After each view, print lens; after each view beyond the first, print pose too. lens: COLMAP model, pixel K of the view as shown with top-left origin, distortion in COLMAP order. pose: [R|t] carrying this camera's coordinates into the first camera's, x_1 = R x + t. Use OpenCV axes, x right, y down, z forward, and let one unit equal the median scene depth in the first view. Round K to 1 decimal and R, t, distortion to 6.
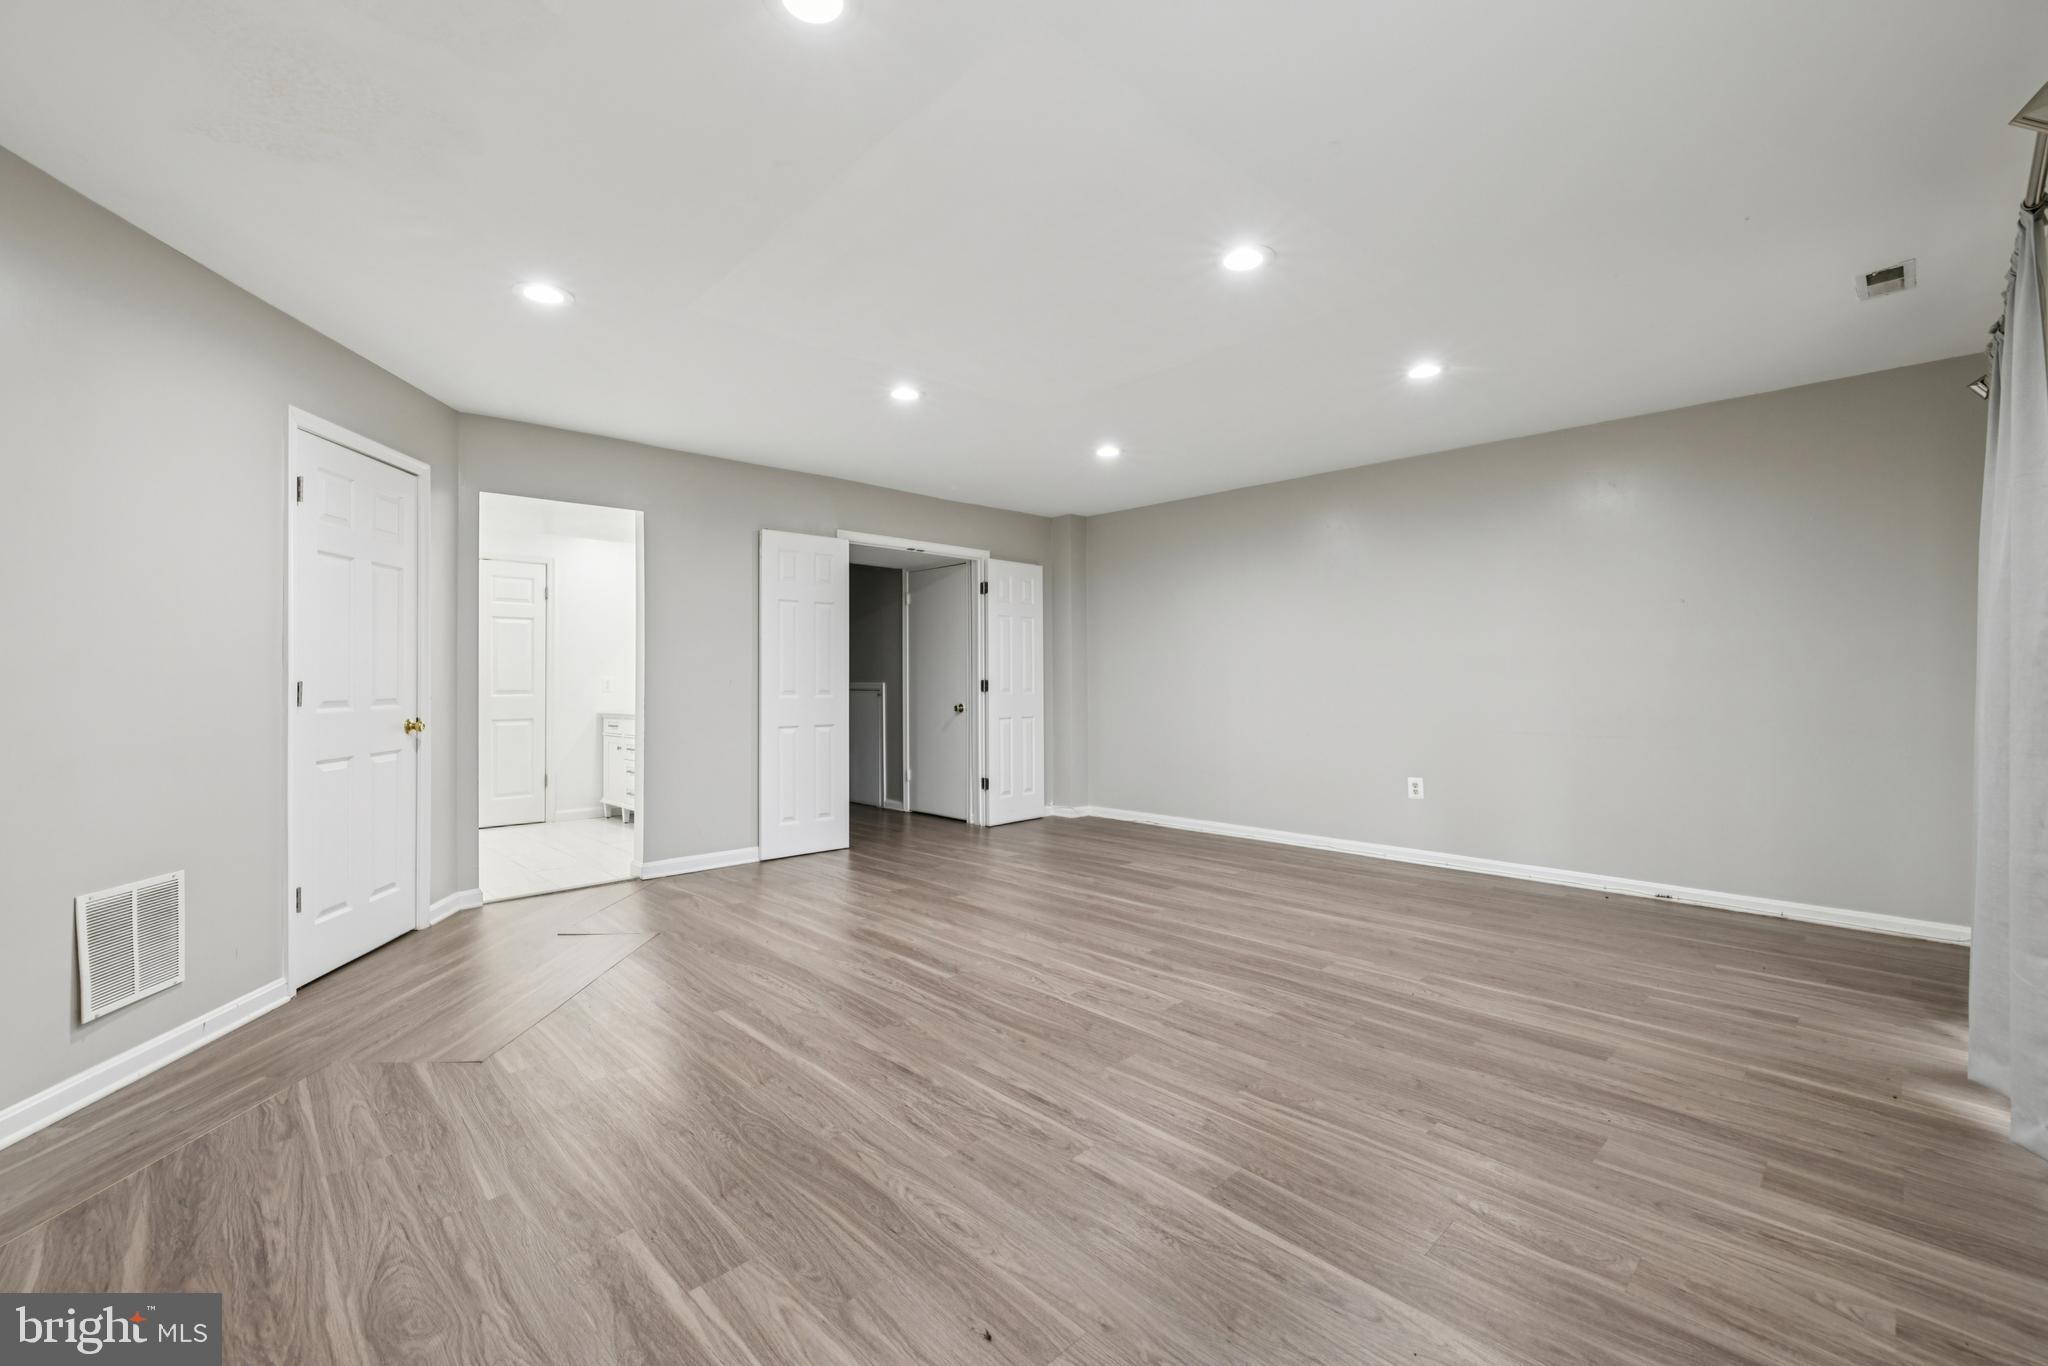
lens RADIAL K [[856.1, 0, 1013.0], [0, 856.1, 679.9], [0, 0, 1]] dist [0.000091, 0.000110]
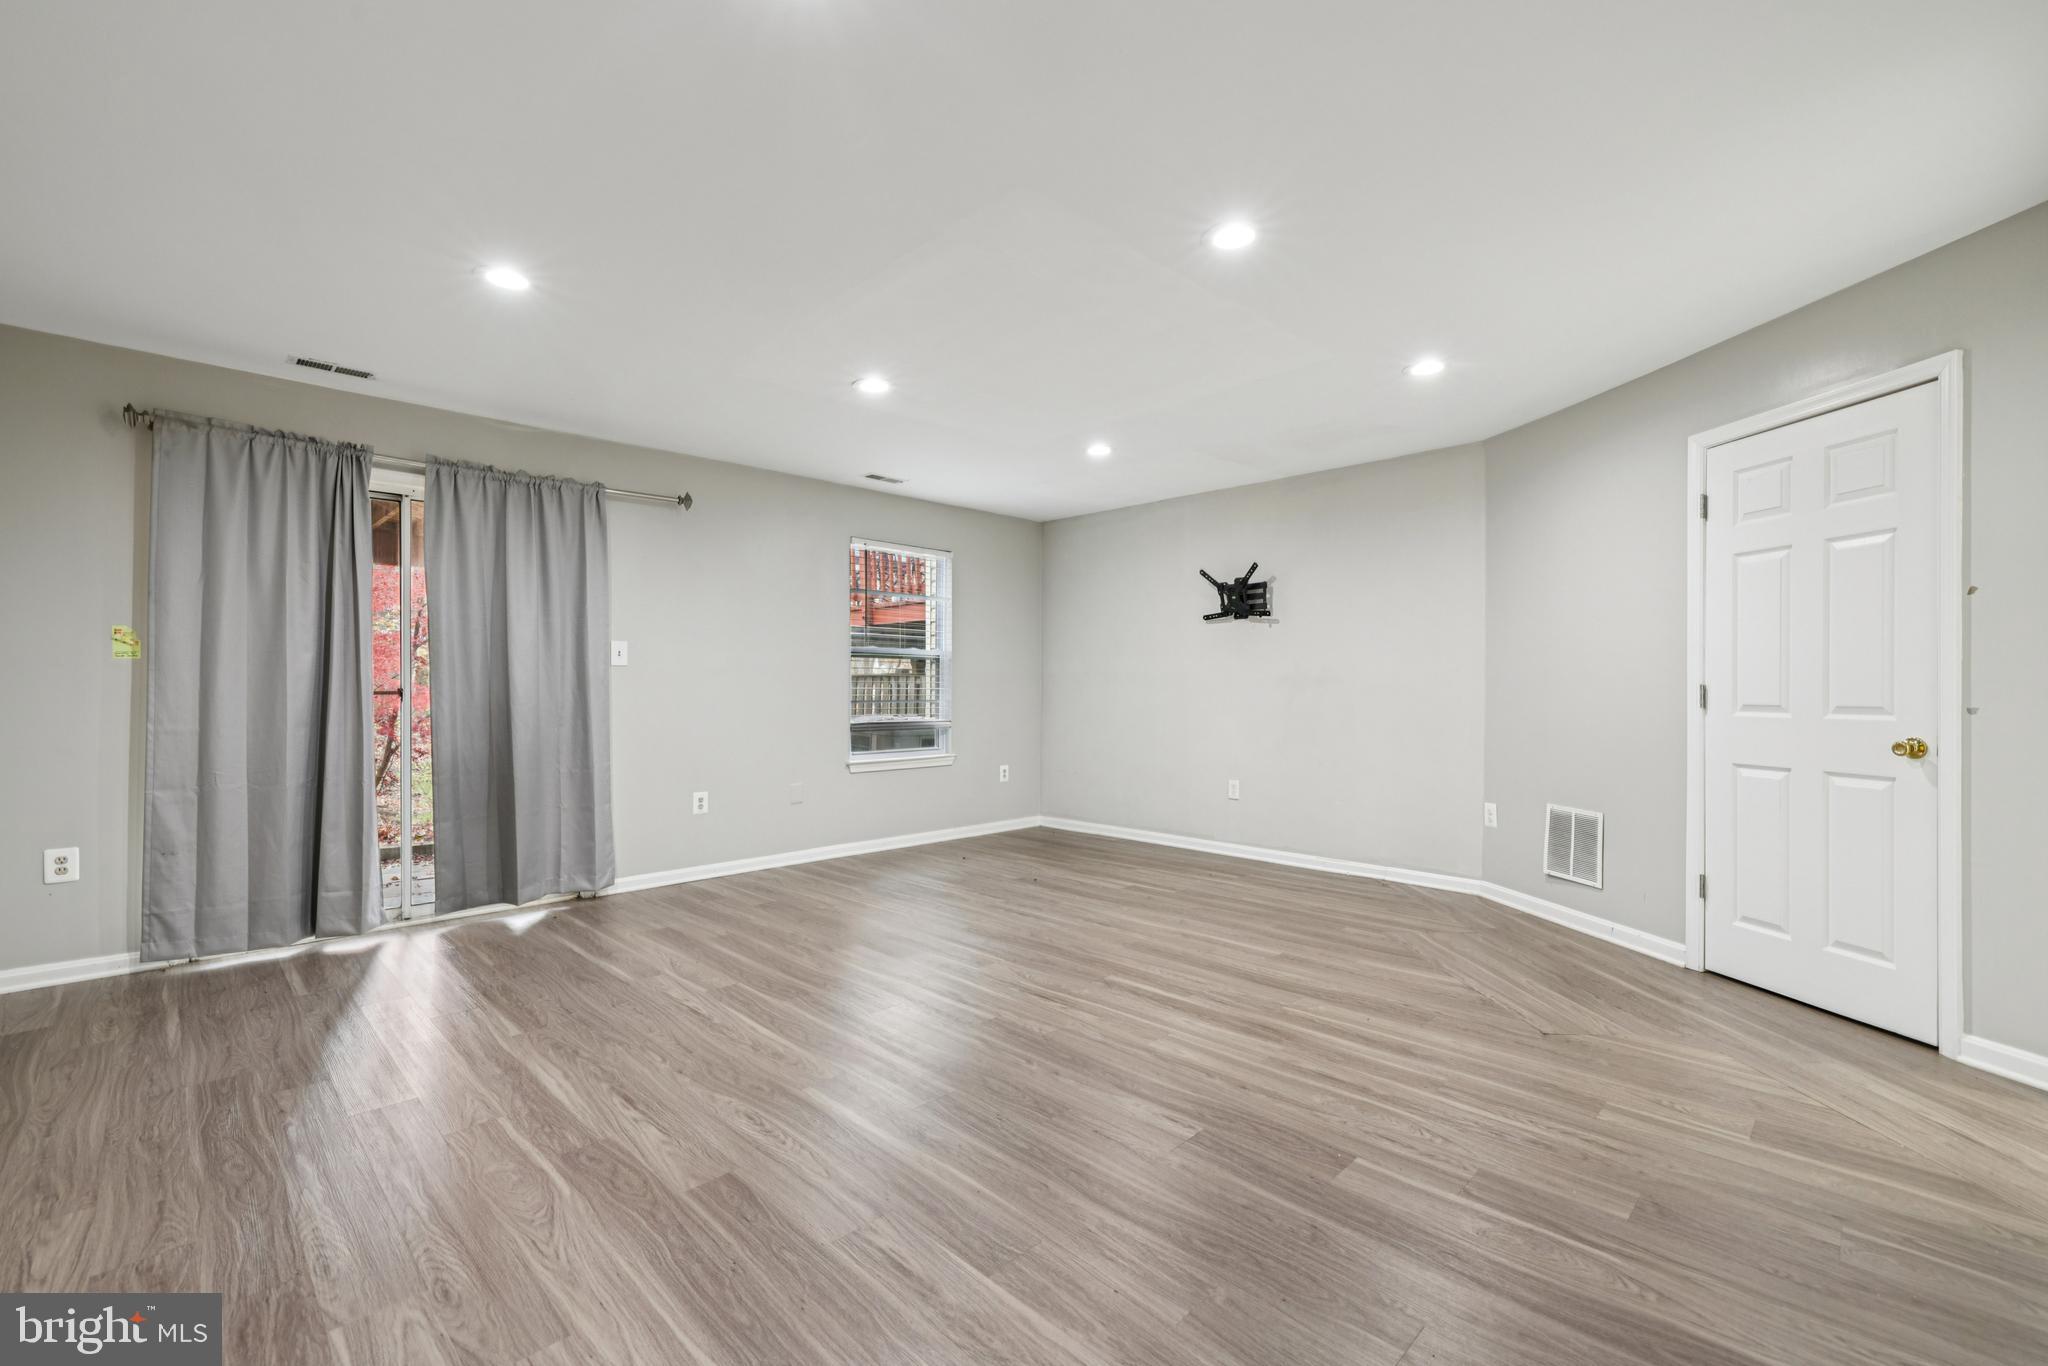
lens RADIAL K [[879.1, 0, 995.6], [0, 879.1, 685.1], [0, 0, 1]] dist [-0.019750, -0.000115]
pose [[-0.999971, 0.006304, -0.004251, 0.066508], [0.006321, 0.999972, -0.003907, 0.000388], [0.004226, -0.003934, -0.999983, 2.134044]]
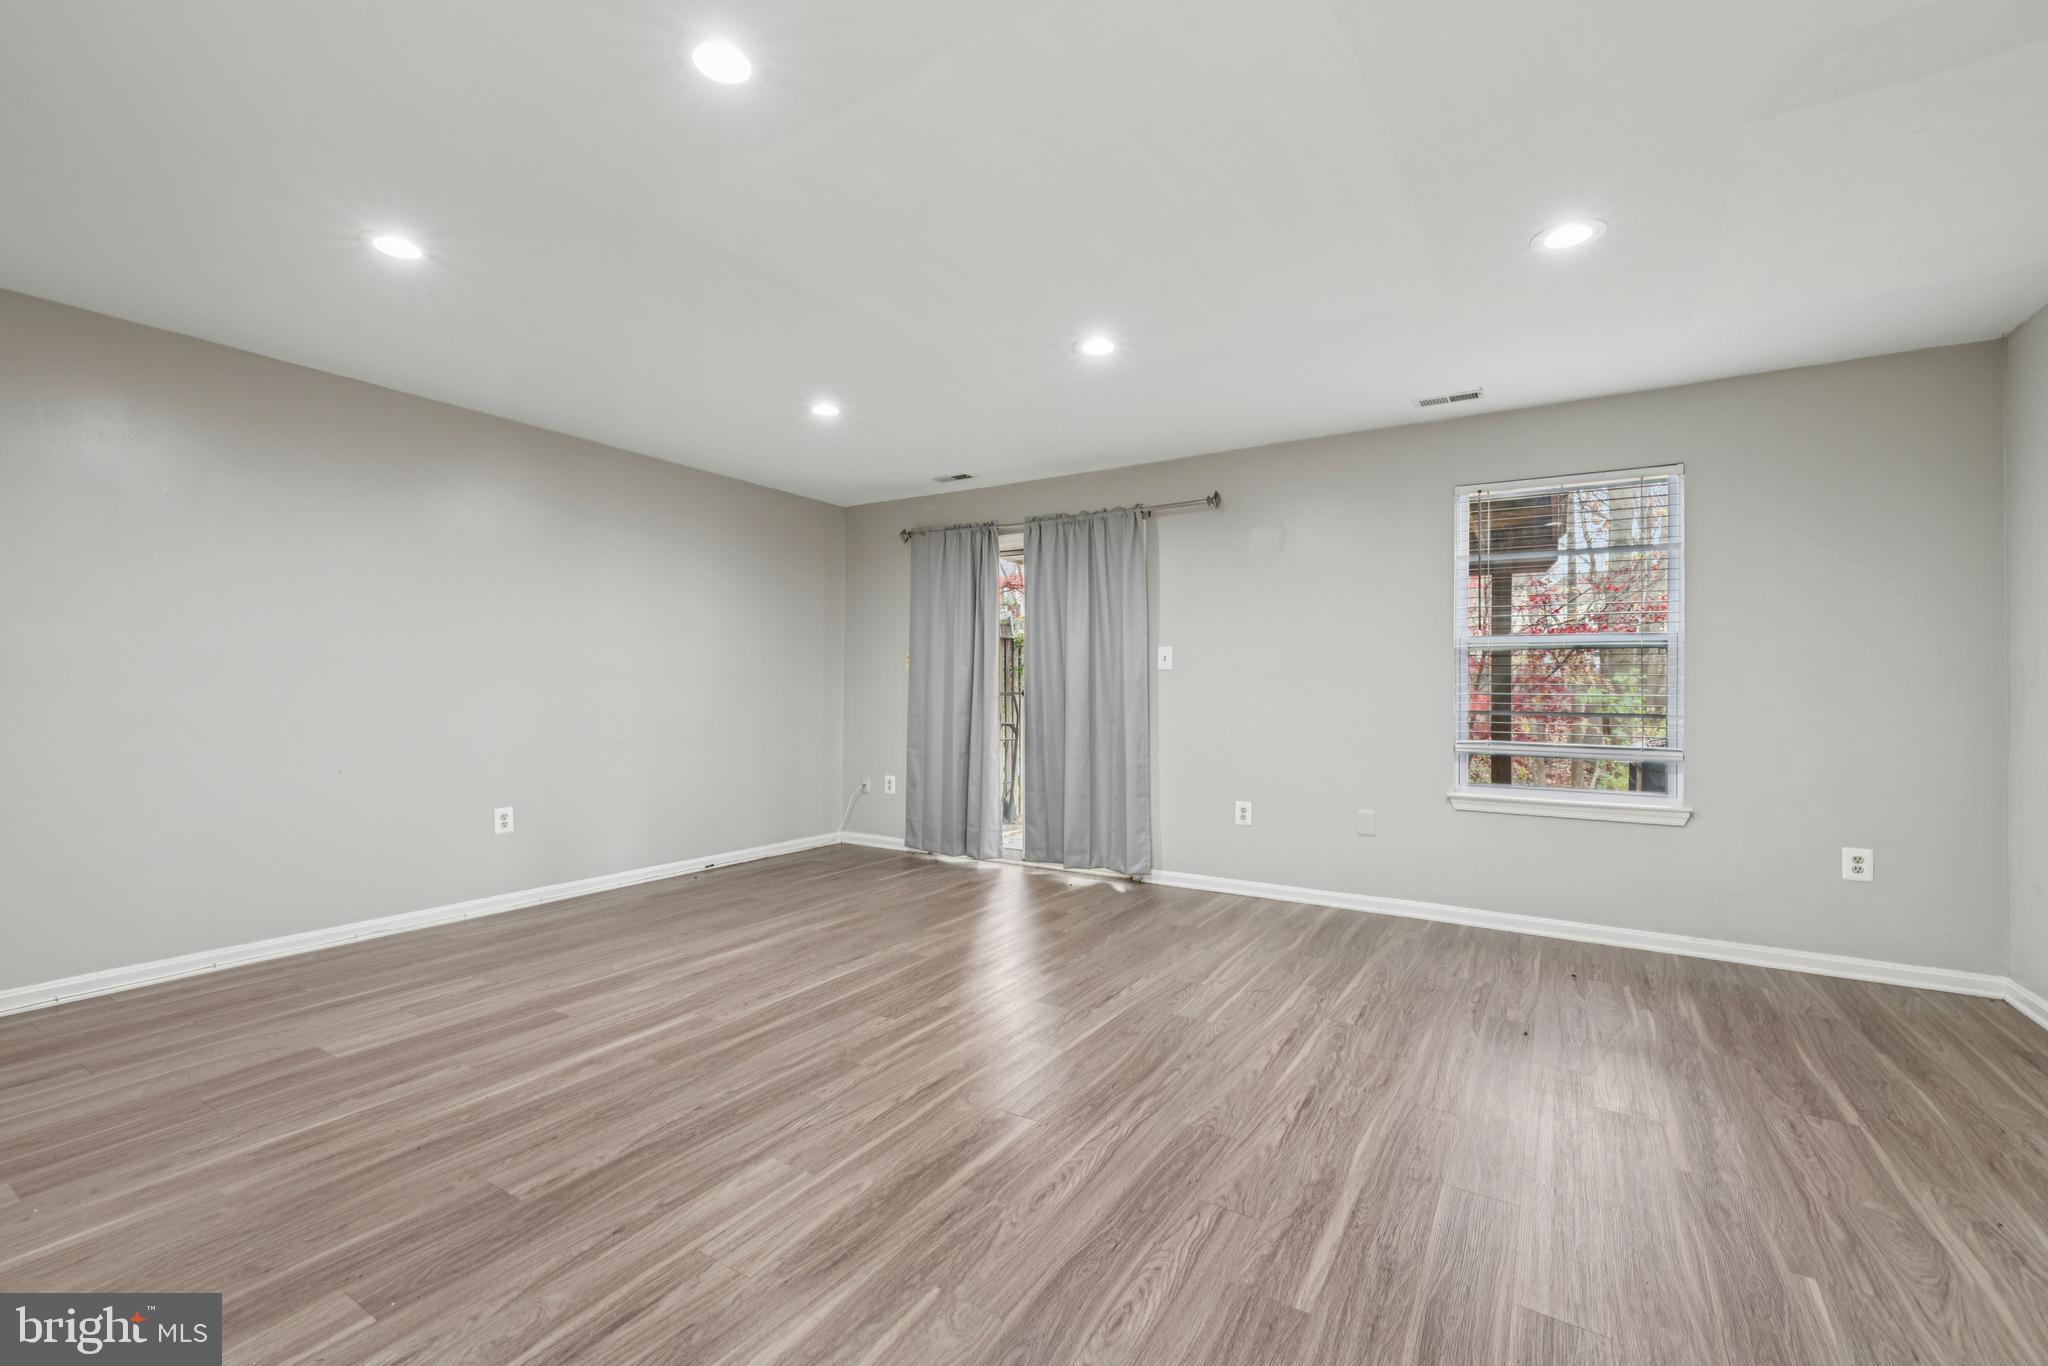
lens RADIAL K [[856.1, 0, 1013.0], [0, 856.1, 679.9], [0, 0, 1]] dist [0.000091, 0.000110]
pose [[-0.237590, 0.012198, 0.971289, -0.781351], [-0.005083, 0.999892, -0.013801, -0.002140], [-0.971352, -0.008216, -0.237502, 1.230143]]
